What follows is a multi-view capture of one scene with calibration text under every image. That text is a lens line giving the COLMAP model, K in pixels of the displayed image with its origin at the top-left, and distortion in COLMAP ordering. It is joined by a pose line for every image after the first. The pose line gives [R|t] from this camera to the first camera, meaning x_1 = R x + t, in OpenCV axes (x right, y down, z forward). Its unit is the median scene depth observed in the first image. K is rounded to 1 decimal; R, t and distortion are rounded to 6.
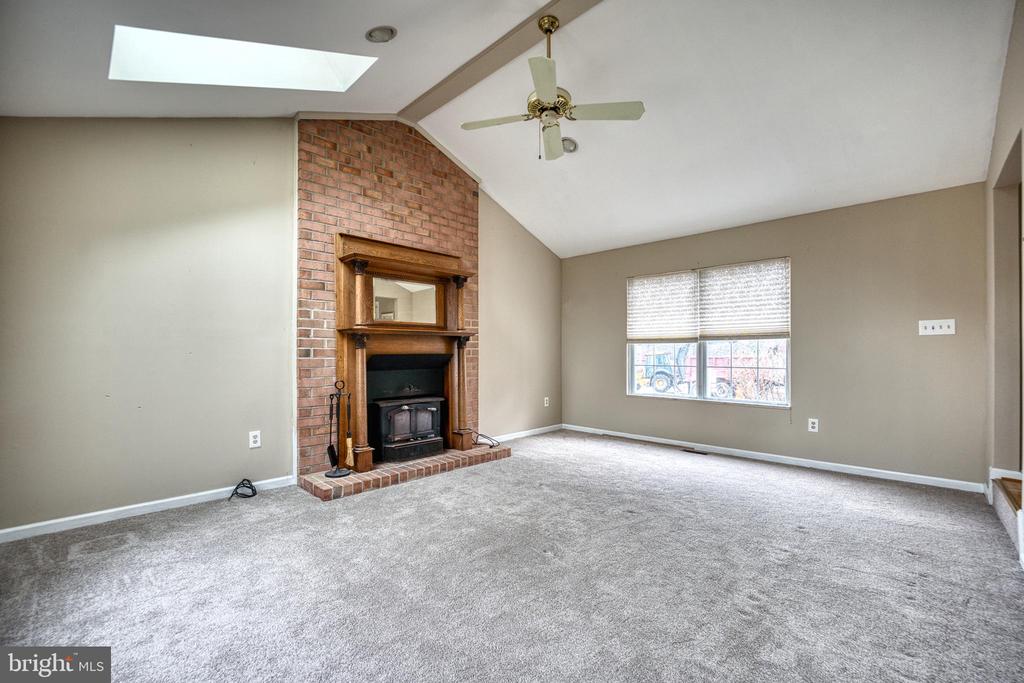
lens RADIAL K [[418.7, 0, 510.4], [0, 418.7, 349.6], [0, 0, 1]] dist [-0.028187, -0.000080]
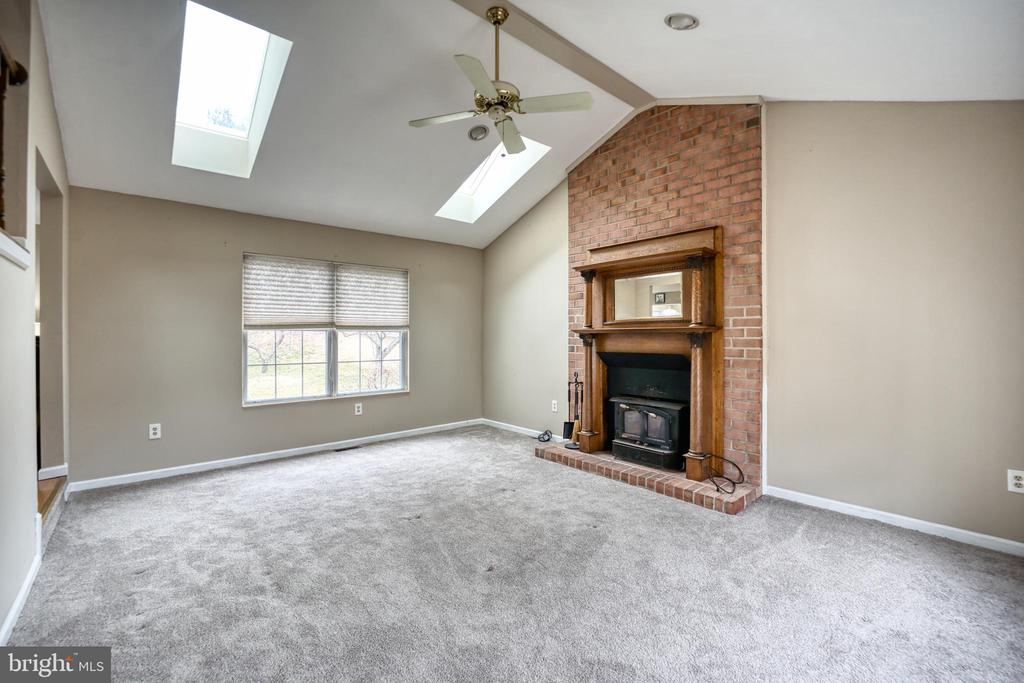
lens RADIAL K [[430.2, 0, 509.7], [0, 430.2, 334.2], [0, 0, 1]] dist [-0.030607, -0.000074]
pose [[-0.070522, -0.002968, -0.997506, 0.782868], [0.005814, 0.999977, -0.003387, -0.030570], [0.997493, -0.006038, -0.070503, 0.798903]]
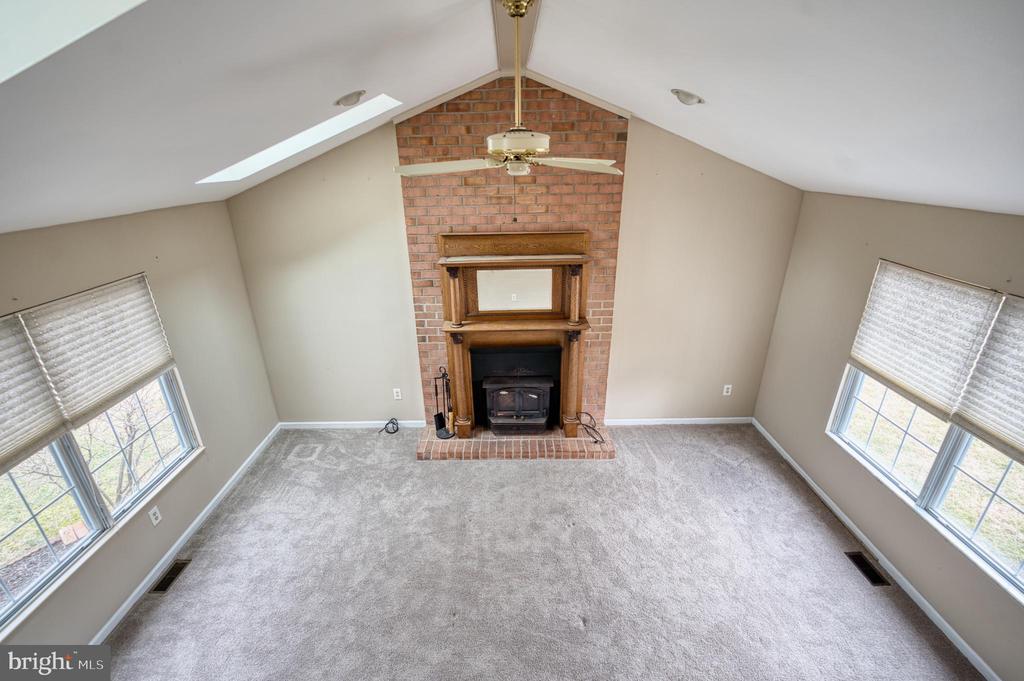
lens RADIAL K [[443.0, 0, 505.9], [0, 443.0, 347.6], [0, 0, 1]] dist [-0.021347, -0.000135]
pose [[0.700387, 0.266755, -0.662042, 0.478781], [0.020287, 0.919723, 0.392044, -0.417107], [0.713475, -0.288014, 0.638750, 0.303912]]
